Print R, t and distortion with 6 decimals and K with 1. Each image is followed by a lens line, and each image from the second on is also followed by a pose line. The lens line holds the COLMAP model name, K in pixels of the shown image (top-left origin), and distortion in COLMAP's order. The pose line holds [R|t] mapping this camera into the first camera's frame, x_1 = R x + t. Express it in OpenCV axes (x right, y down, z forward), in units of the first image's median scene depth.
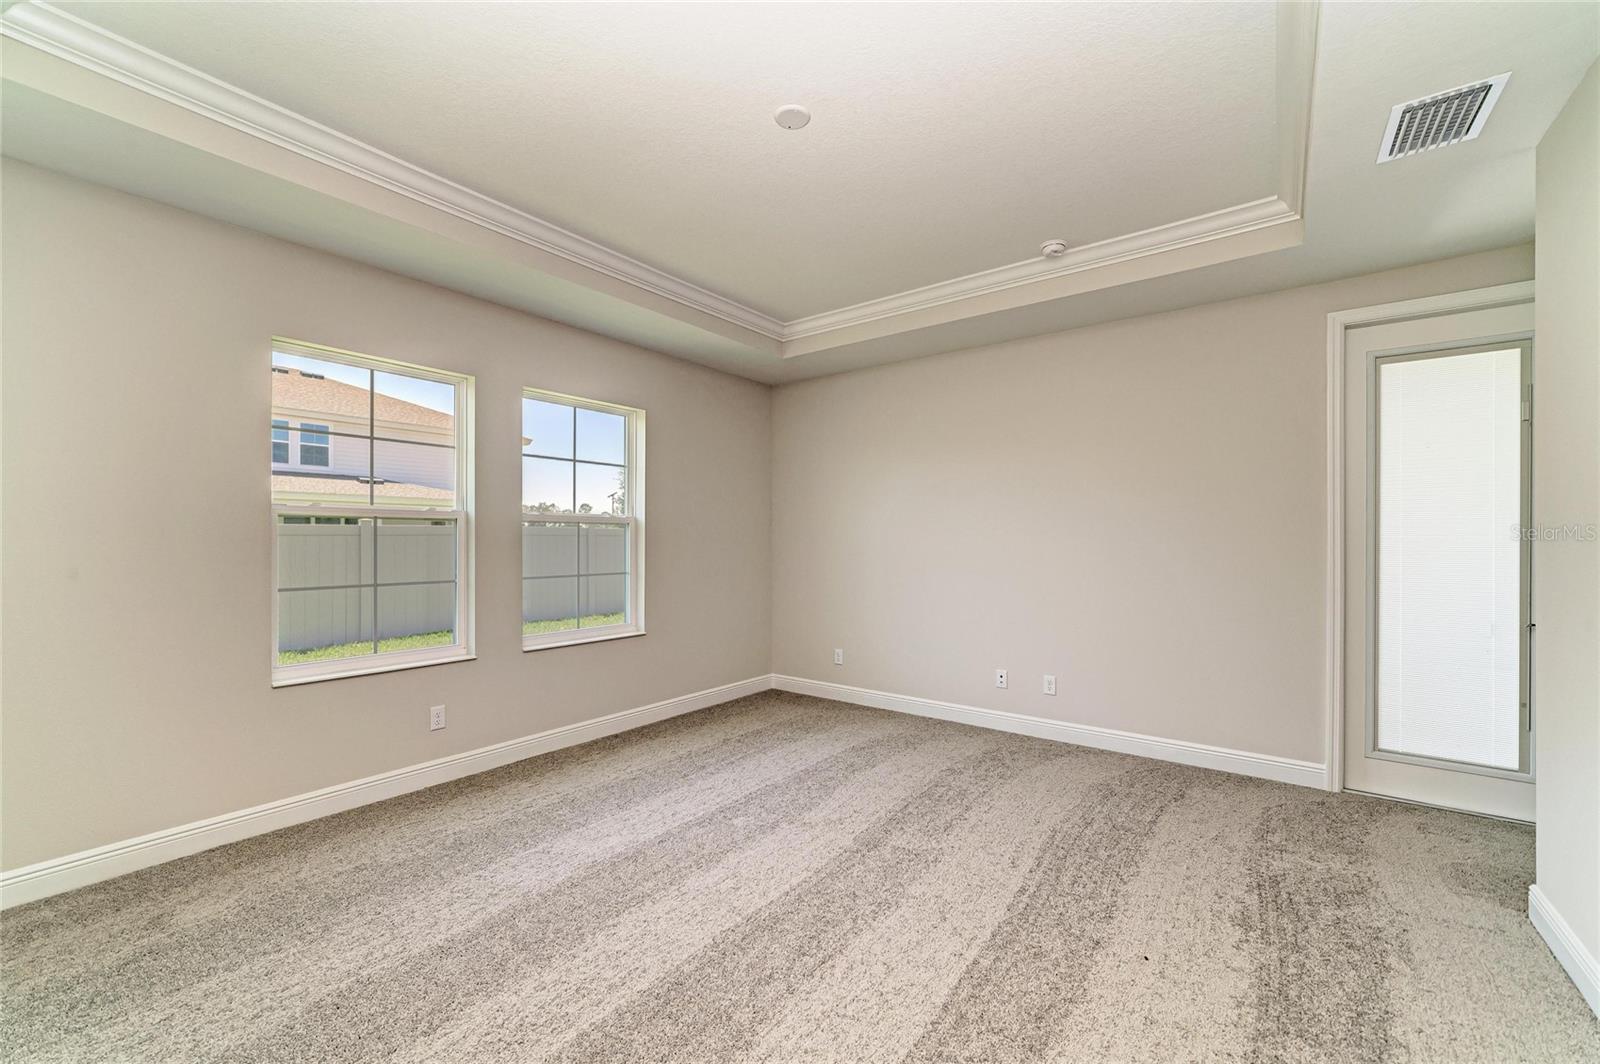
lens RADIAL K [[624.1, 0, 811.6], [0, 624.1, 539.6], [0, 0, 1]] dist [-0.003889, 0.001375]
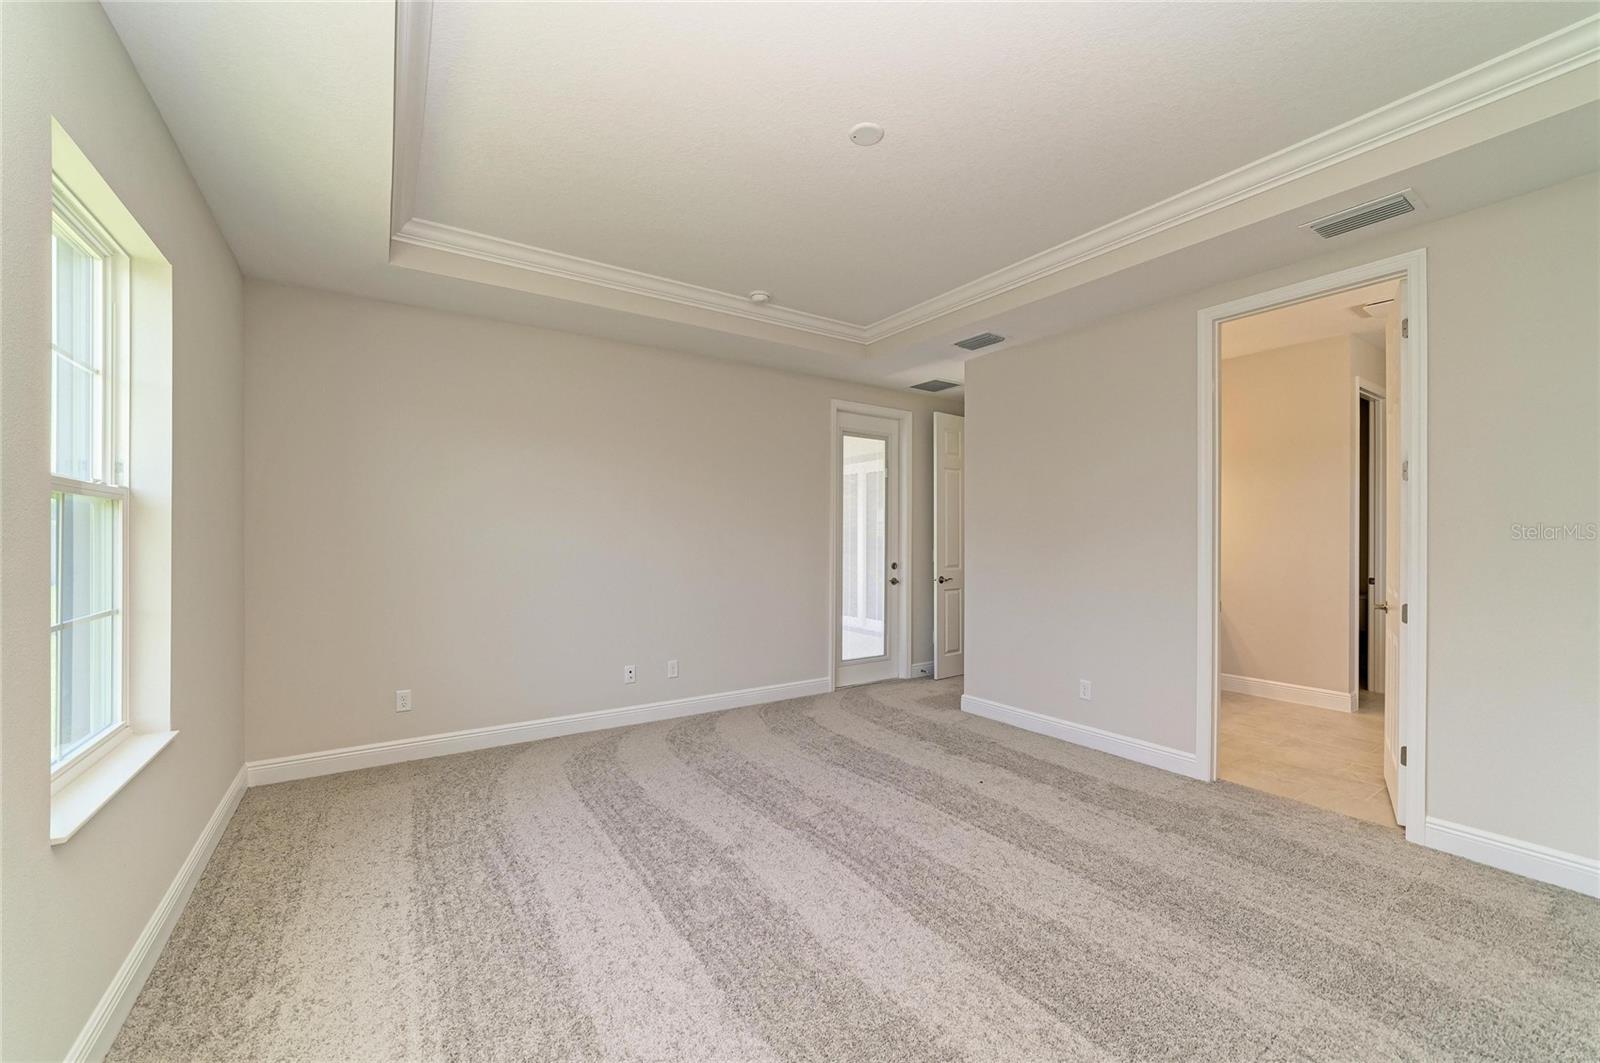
lens RADIAL K [[624.1, 0, 795.3], [0, 624.1, 532.5], [0, 0, 1]] dist [-0.003889, 0.001375]
pose [[0.354684, 0.005428, 0.934971, -0.719583], [-0.001064, 0.999985, -0.005401, -0.003649], [-0.934986, 0.000921, 0.354684, 0.501489]]
